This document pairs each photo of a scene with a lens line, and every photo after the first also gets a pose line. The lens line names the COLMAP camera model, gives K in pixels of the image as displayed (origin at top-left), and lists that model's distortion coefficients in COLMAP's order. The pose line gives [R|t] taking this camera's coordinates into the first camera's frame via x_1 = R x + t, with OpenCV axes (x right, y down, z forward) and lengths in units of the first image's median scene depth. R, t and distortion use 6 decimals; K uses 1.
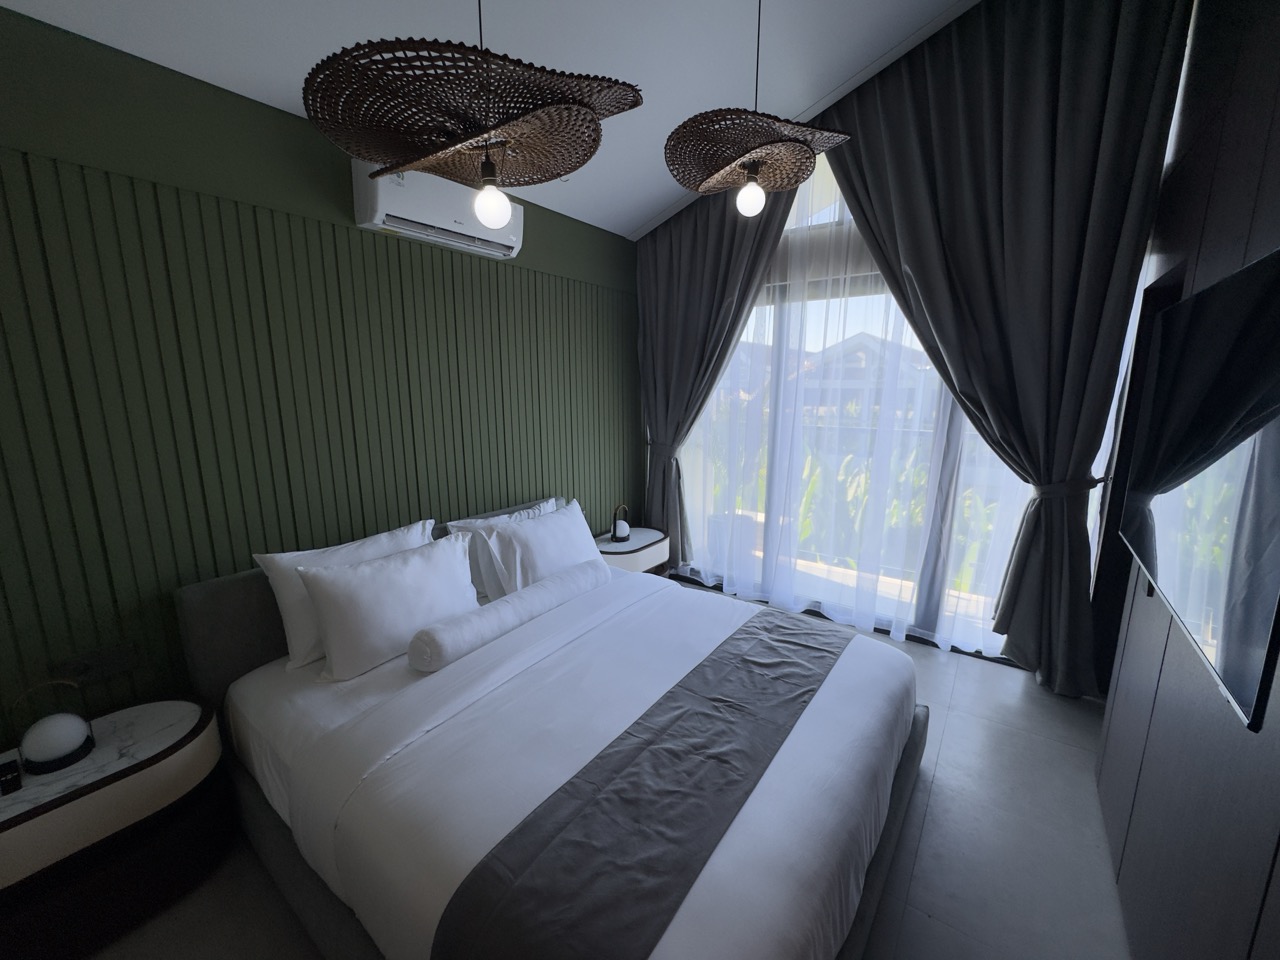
lens RADIAL K [[515.2, 0, 640.0], [0, 515.2, 480.0], [0, 0, 1]] dist [-0.007117, -0.000332]
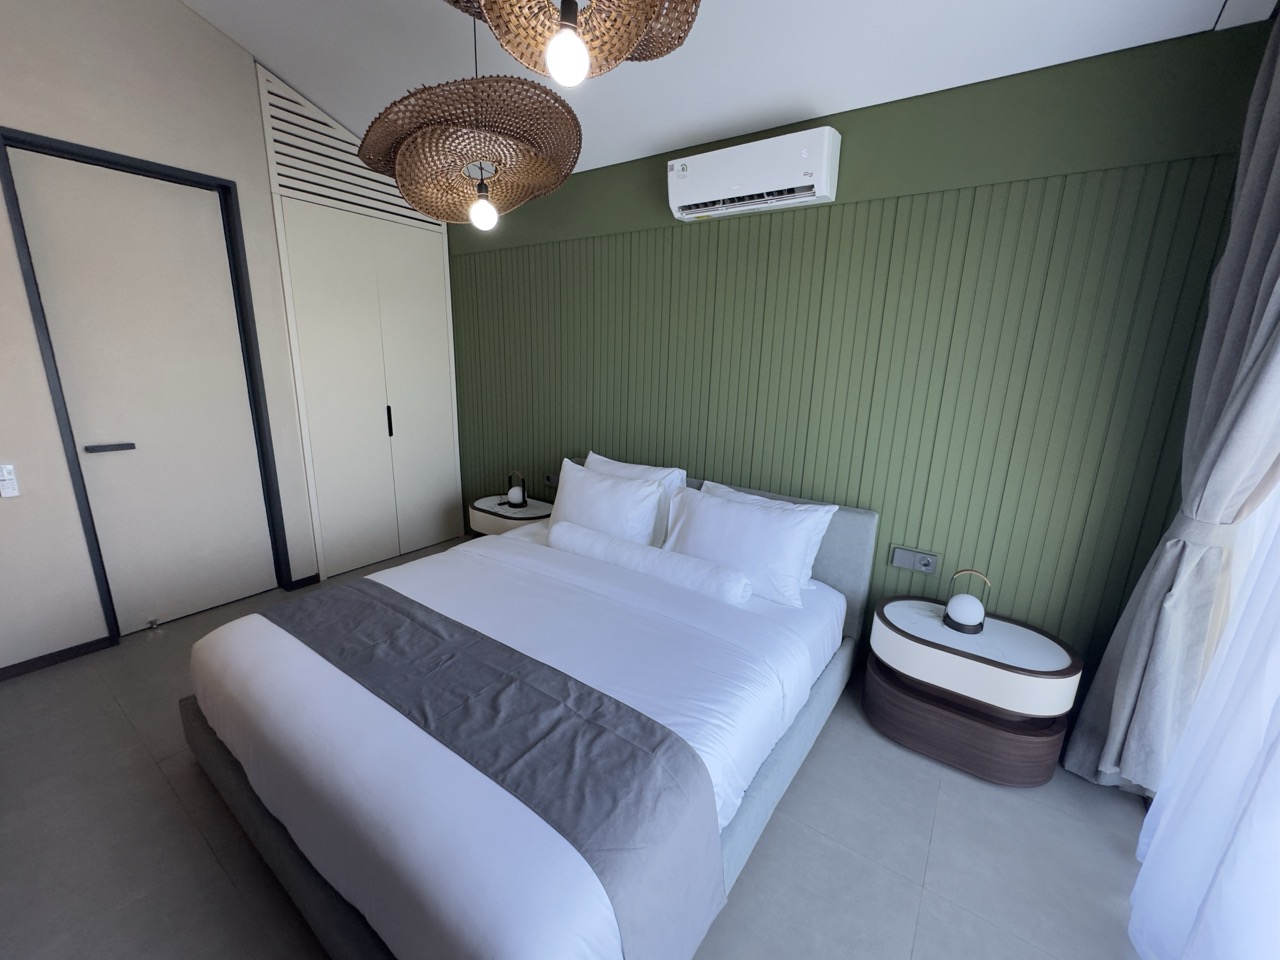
lens RADIAL K [[515.2, 0, 640.0], [0, 515.2, 480.0], [0, 0, 1]] dist [-0.007117, -0.000332]
pose [[0.016676, 0.239362, -0.970787, 0.926713], [-0.214606, 0.949151, 0.230341, -0.191133], [0.976558, 0.204496, 0.067197, 1.073674]]
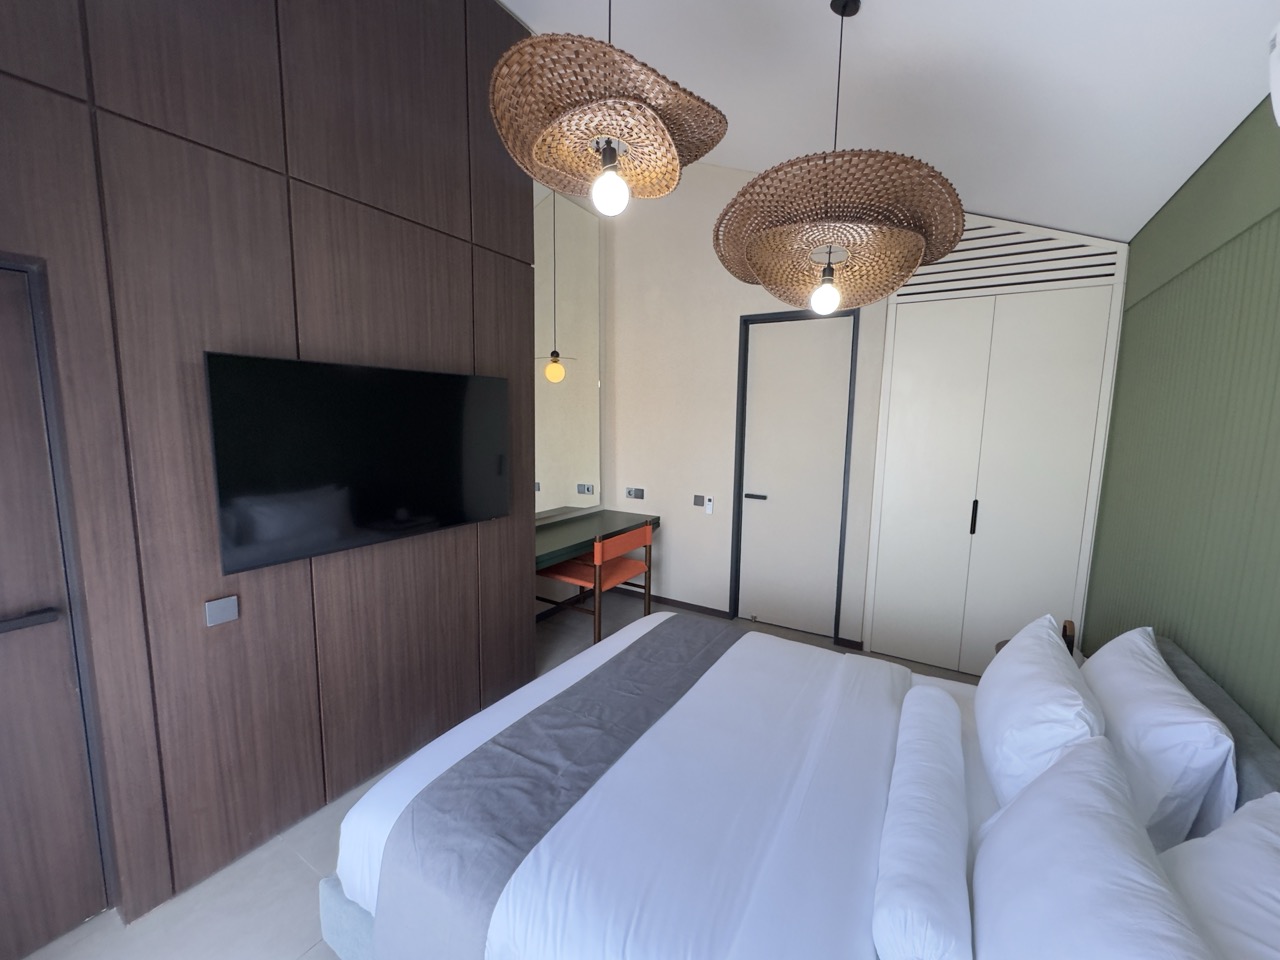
lens RADIAL K [[518.7, 0, 640.0], [0, 518.7, 480.0], [0, 0, 1]] dist [-0.000232, -0.000069]
pose [[-0.997472, -0.004175, -0.070933, 0.212937], [-0.025563, 0.952515, 0.303418, -0.353573], [0.066298, 0.304464, -0.950214, 1.731534]]
